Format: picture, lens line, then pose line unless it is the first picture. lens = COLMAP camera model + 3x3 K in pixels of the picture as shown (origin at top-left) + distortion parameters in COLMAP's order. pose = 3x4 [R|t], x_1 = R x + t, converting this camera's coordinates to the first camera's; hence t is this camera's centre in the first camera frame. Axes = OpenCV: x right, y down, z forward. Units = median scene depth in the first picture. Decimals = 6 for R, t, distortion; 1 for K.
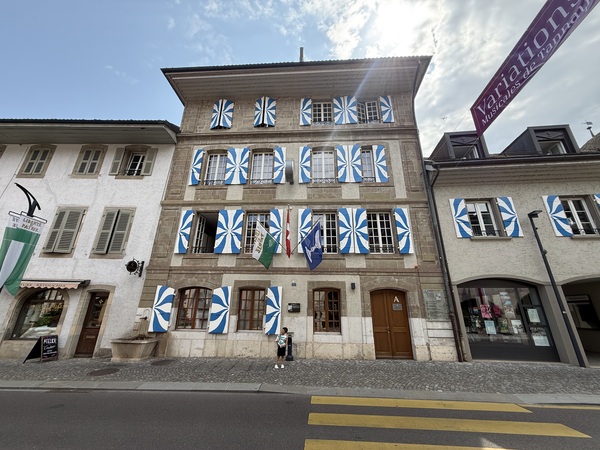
lens RADIAL K [[242.7, 0, 300.0], [0, 242.7, 225.0], [0, 0, 1]] dist [-0.000063, -0.000009]
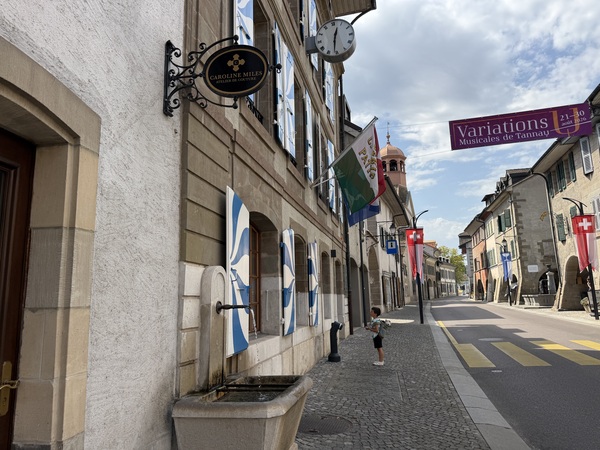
lens RADIAL K [[426.1, 0, 300.0], [0, 426.1, 225.0], [0, 0, 1]] dist [0.000750, 0.000111]
pose [[0.163180, 0.150037, 0.975121, -1.020645], [-0.314910, 0.944589, -0.092641, 0.312054], [-0.934989, -0.291958, 0.201386, 0.838884]]
